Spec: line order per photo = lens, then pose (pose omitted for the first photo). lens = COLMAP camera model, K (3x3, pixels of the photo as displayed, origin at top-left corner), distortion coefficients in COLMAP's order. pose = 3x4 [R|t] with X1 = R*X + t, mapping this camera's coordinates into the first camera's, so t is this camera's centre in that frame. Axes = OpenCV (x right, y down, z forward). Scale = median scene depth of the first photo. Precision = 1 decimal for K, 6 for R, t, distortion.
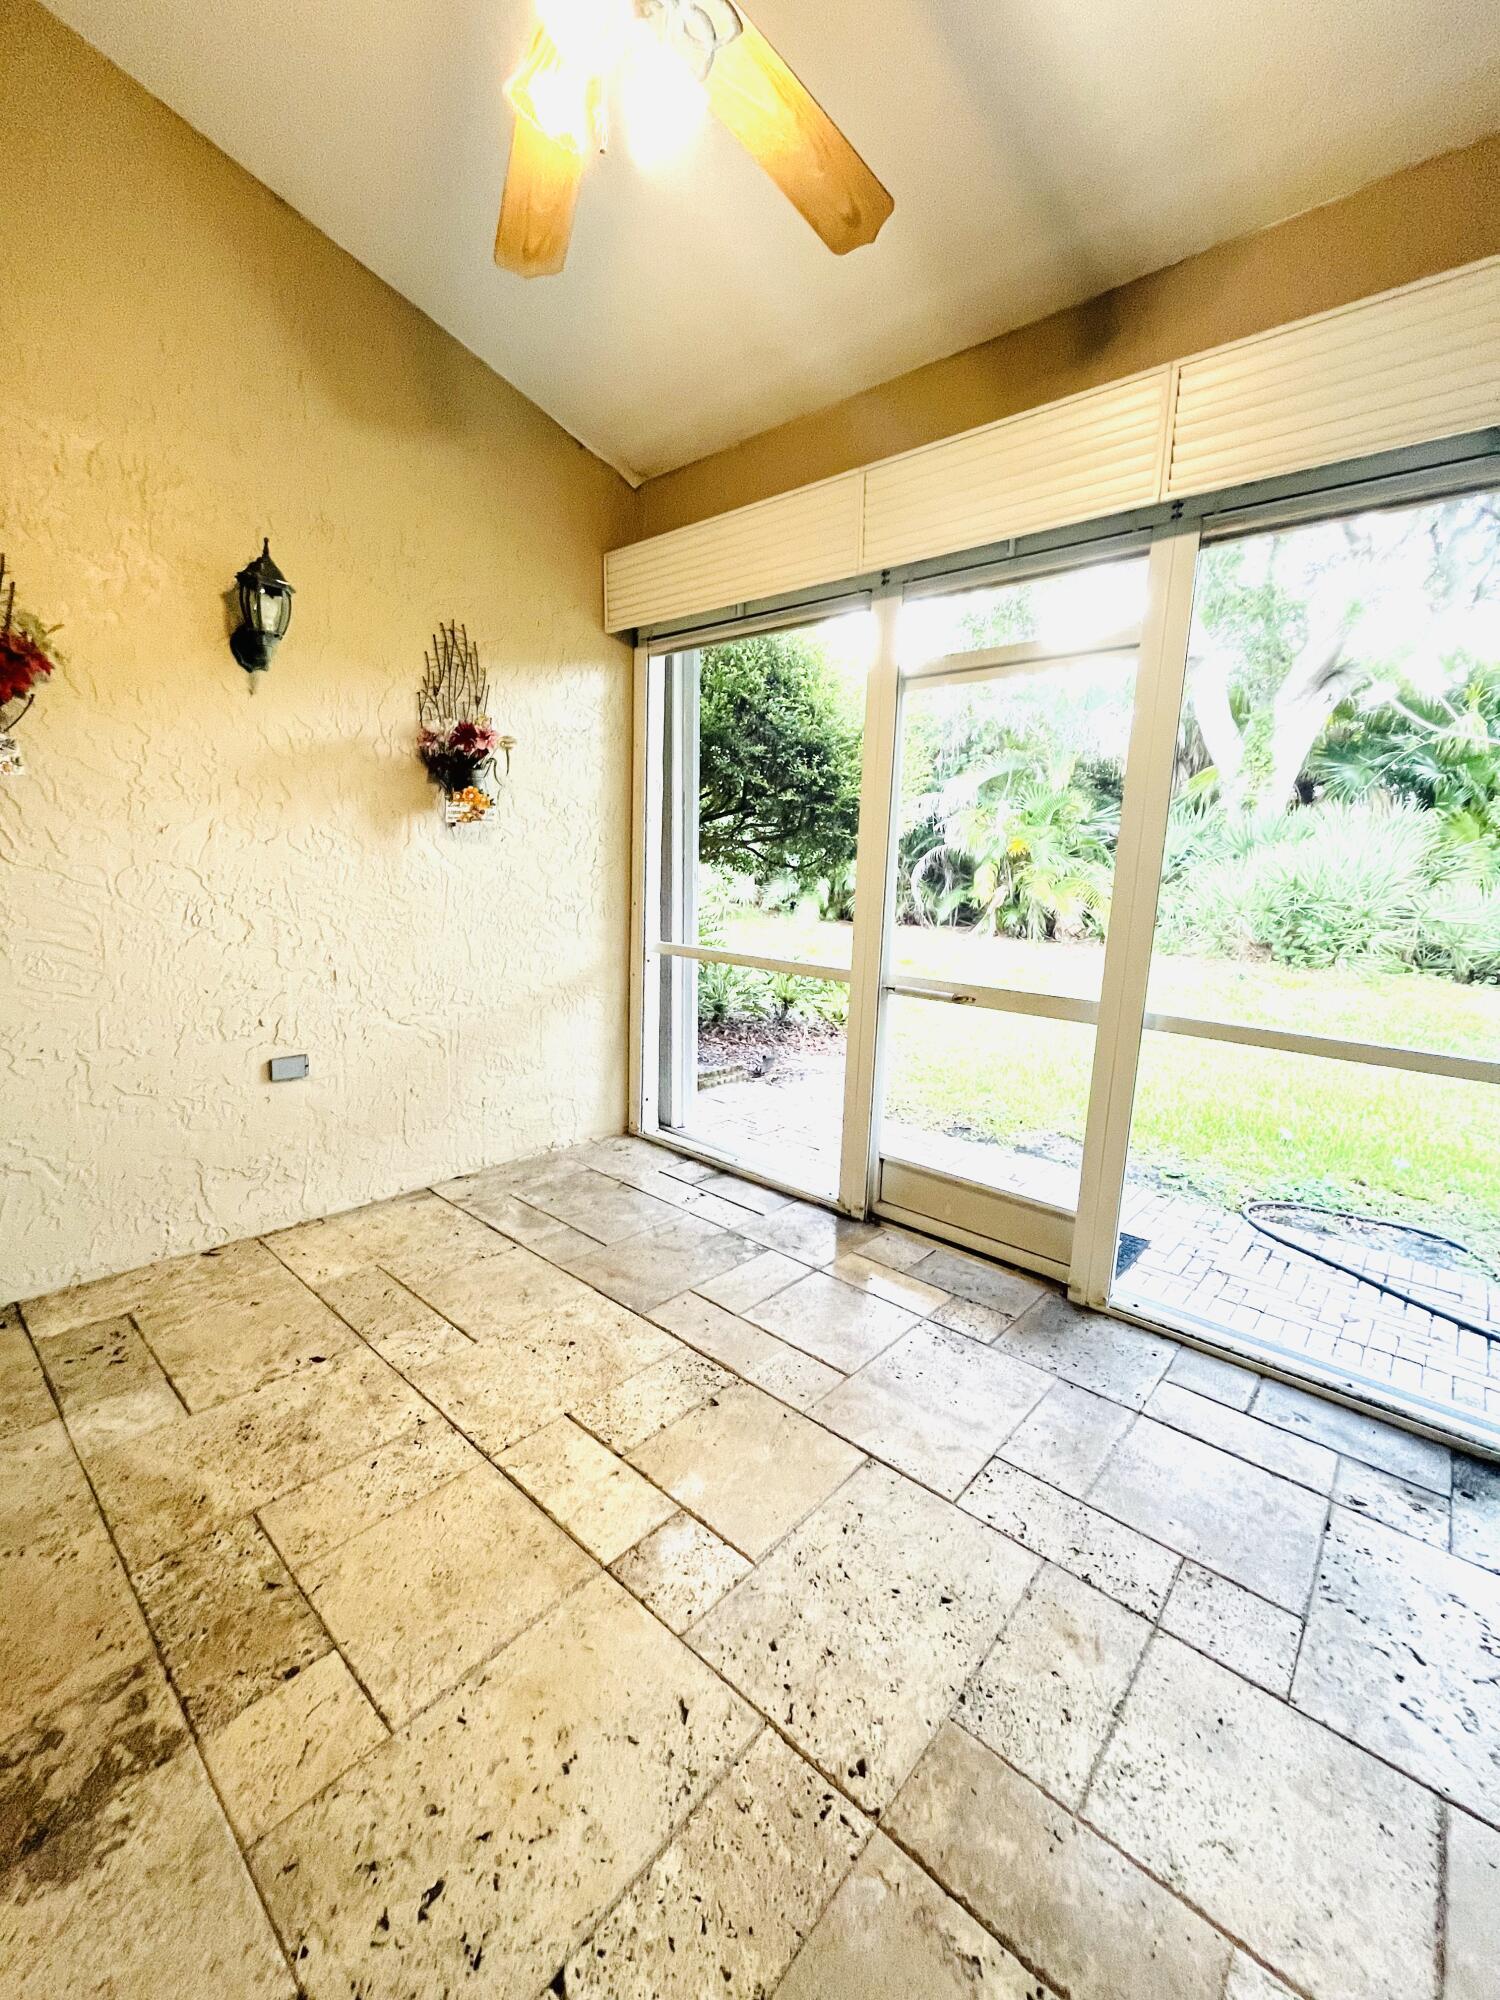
lens RADIAL K [[808.4, 0, 739.9], [0, 808.4, 1000.9], [0, 0, 1]] dist [0.000666, -0.000319]
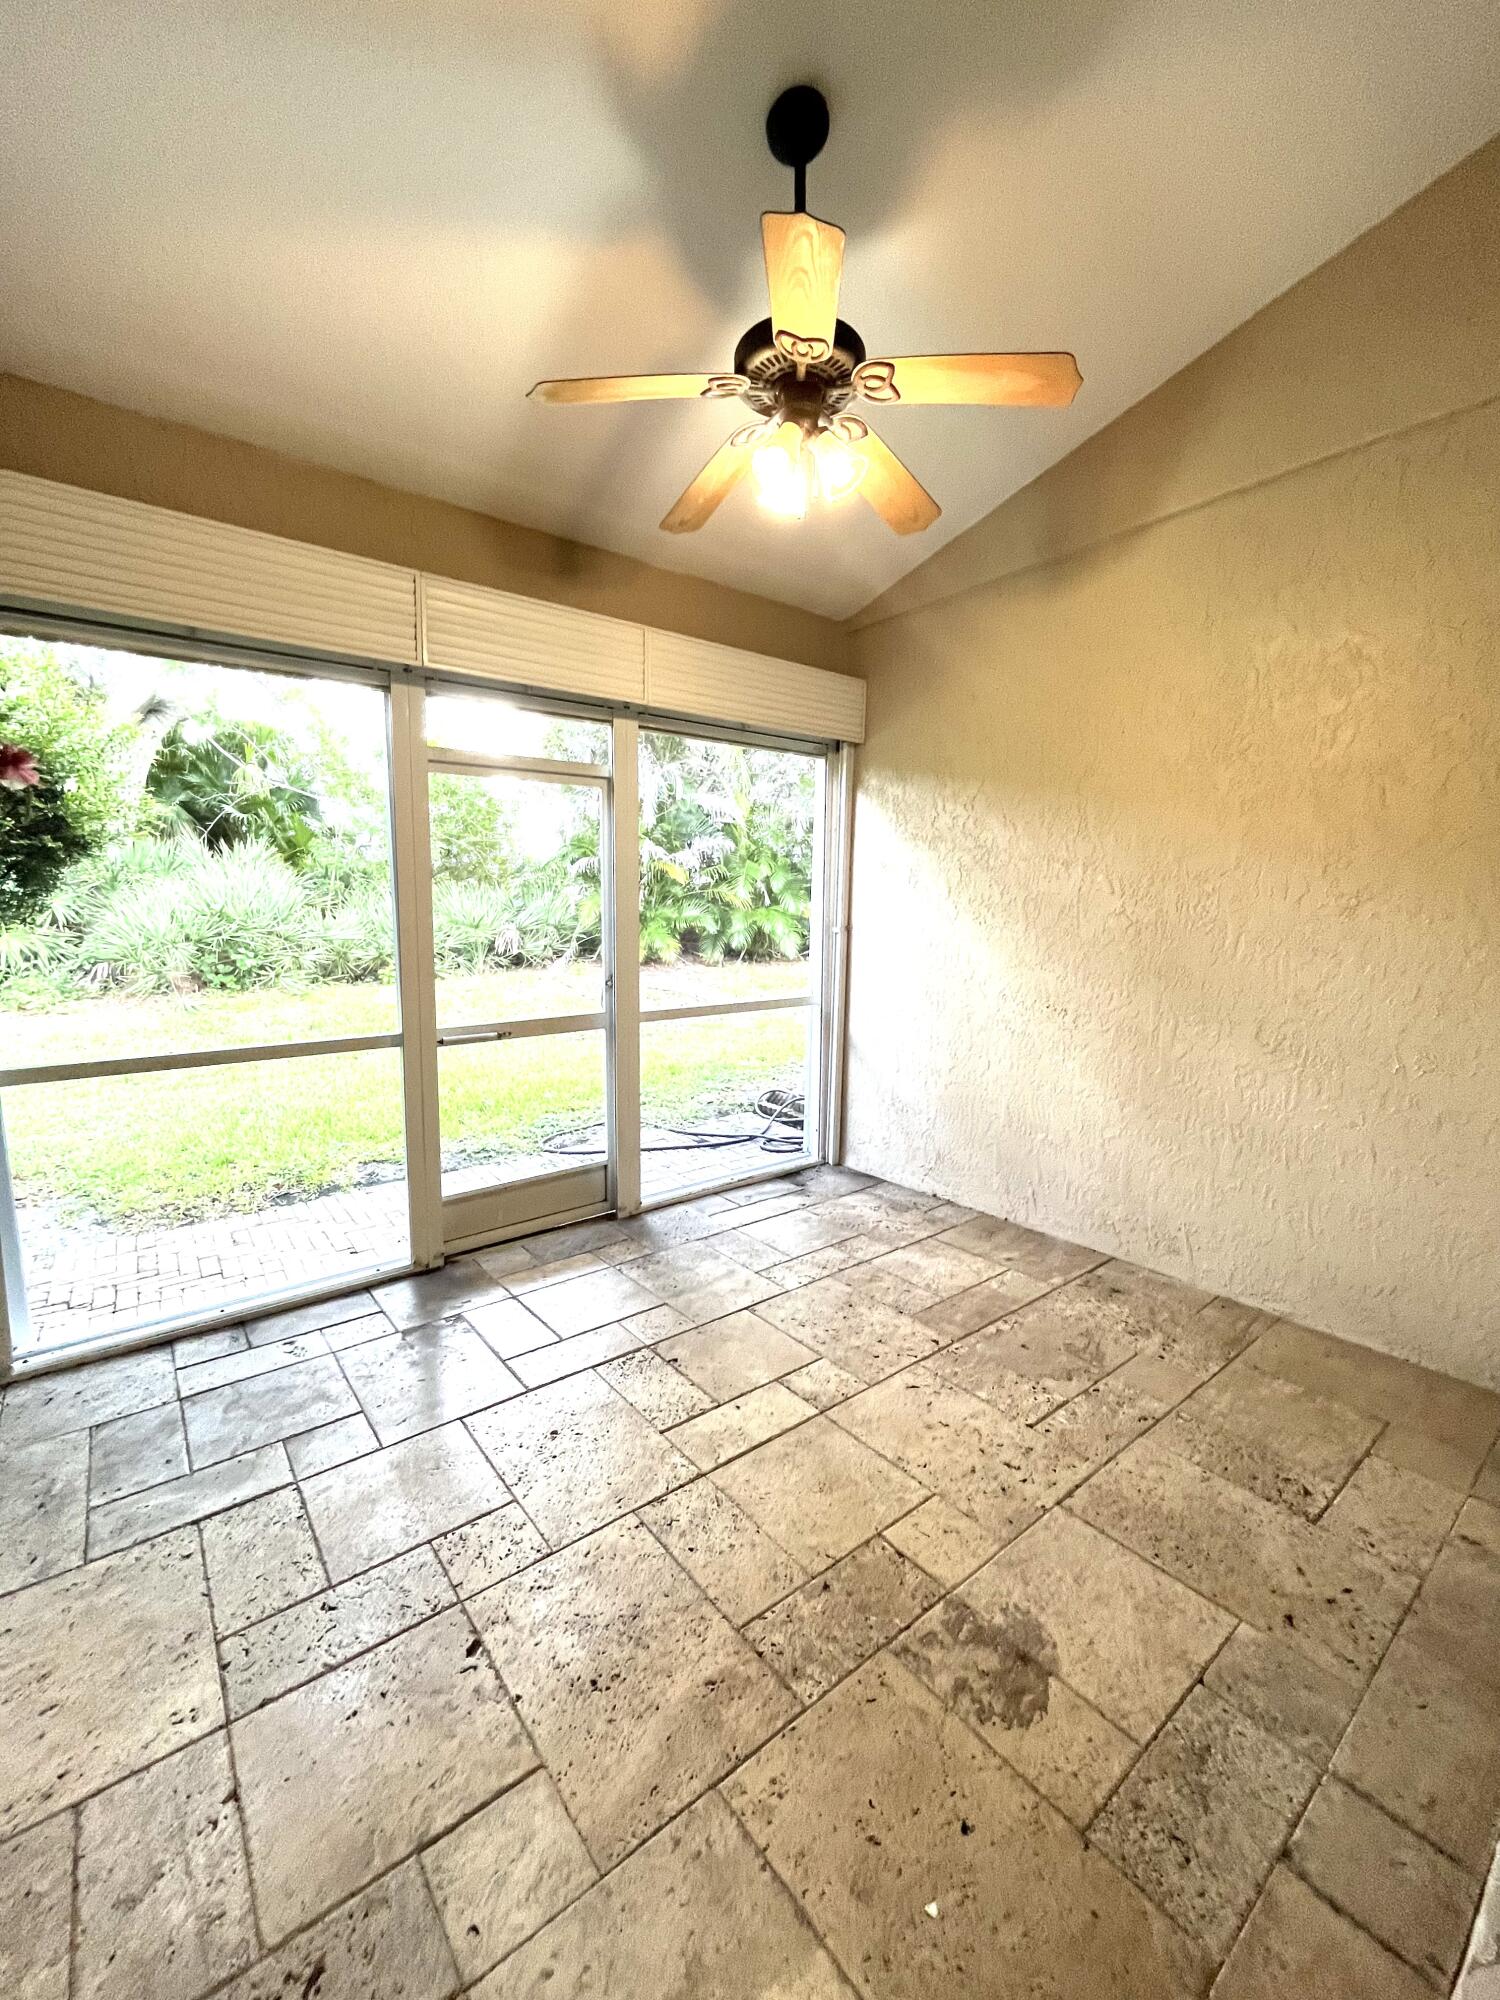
lens RADIAL K [[808.4, 0, 768.4], [0, 808.4, 999.3], [0, 0, 1]] dist [0.000666, -0.000319]
pose [[0.162966, -0.151872, 0.974873, -1.213463], [0.175486, 0.976789, 0.122835, -0.193835], [-0.970900, 0.151059, 0.185835, 0.561447]]
